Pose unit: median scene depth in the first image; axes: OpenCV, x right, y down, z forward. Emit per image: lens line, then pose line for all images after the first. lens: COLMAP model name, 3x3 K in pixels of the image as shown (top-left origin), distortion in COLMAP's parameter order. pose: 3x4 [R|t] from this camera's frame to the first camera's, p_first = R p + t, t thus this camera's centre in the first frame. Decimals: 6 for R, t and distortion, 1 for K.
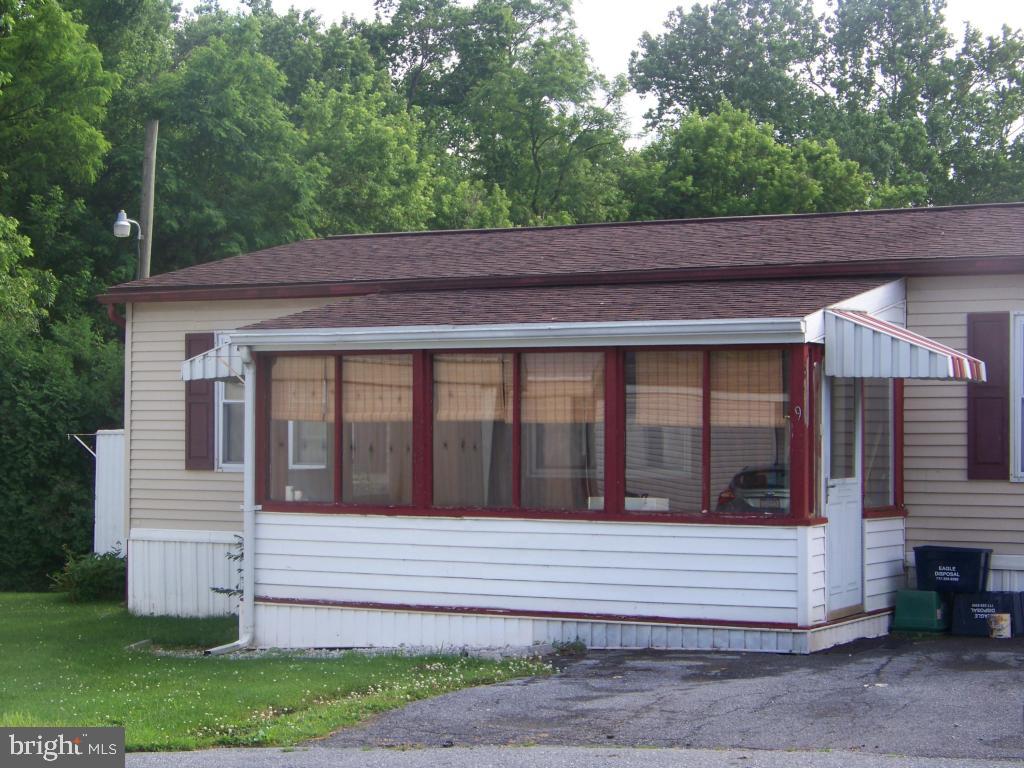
lens RADIAL K [[2233.3, 0, 512.0], [0, 2233.3, 384.0], [0, 0, 1]] dist [-0.049114, -0.138286]
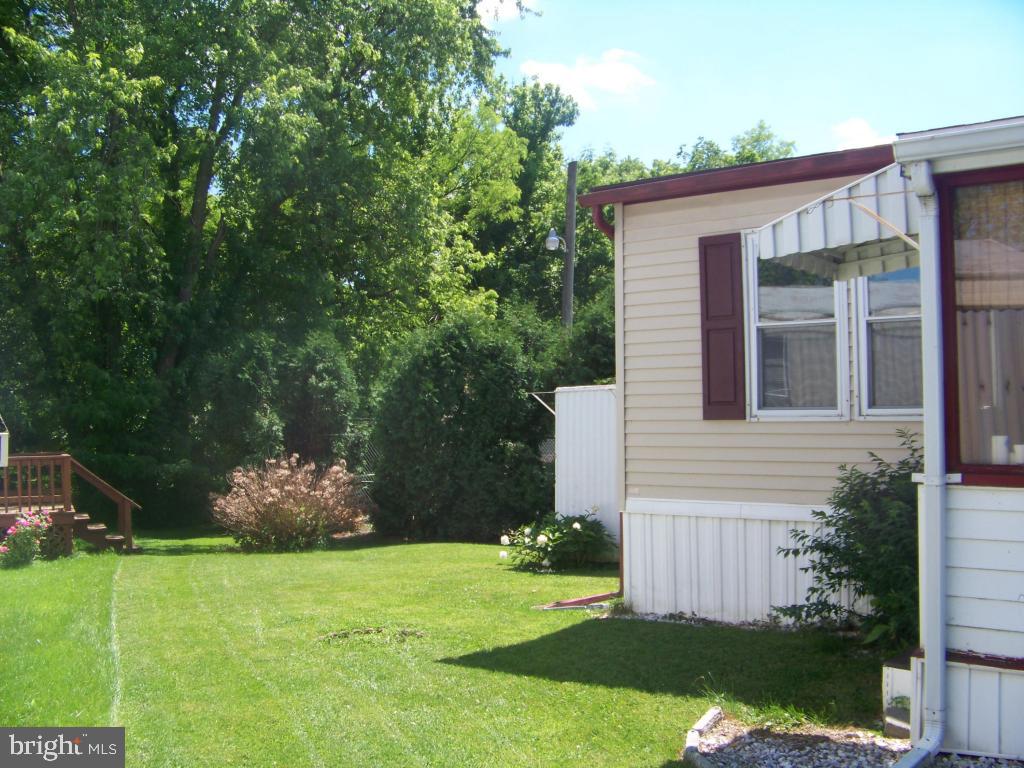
lens RADIAL K [[1084.8, 0, 534.4], [0, 1084.8, 381.3], [0, 0, 1]] dist [-0.252754, 0.344366]
pose [[0.986925, -0.022015, -0.159670, -0.144147], [0.019993, 0.999698, -0.014262, 0.029561], [0.159935, 0.010883, 0.987067, 0.636205]]
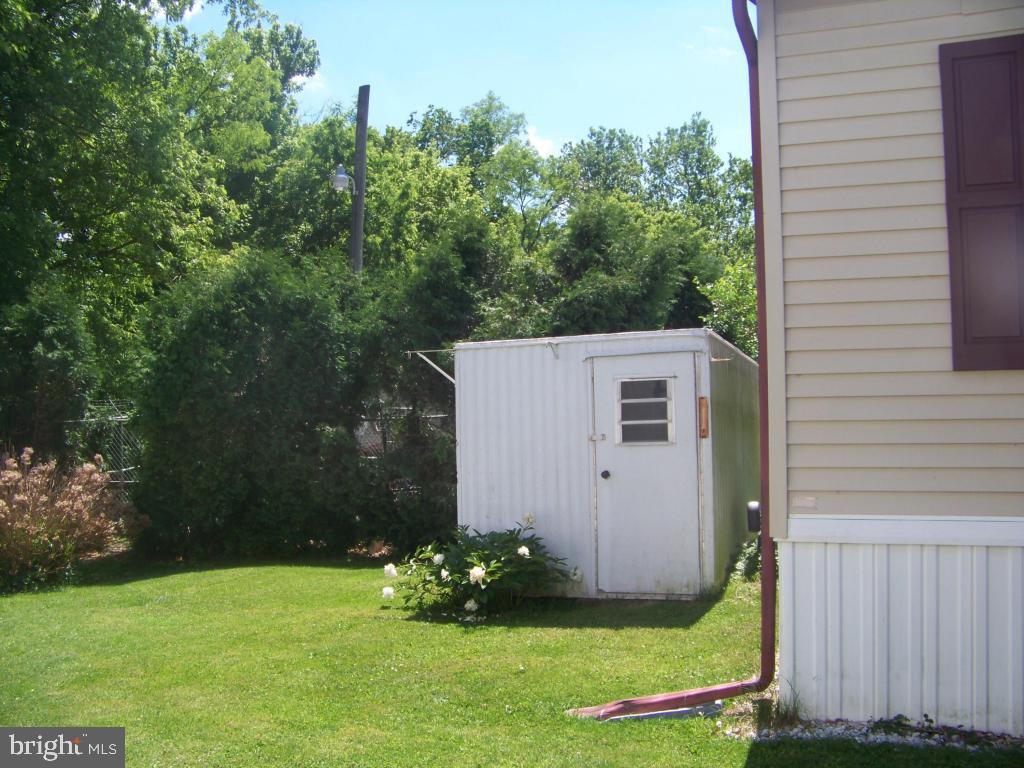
lens RADIAL K [[1084.8, 0, 534.4], [0, 1084.8, 381.3], [0, 0, 1]] dist [-0.252754, 0.344366]
pose [[0.992202, -0.026679, 0.121747, -0.246800], [0.026162, 0.999641, 0.005846, 0.037156], [-0.121860, -0.002615, 0.992544, 0.816121]]
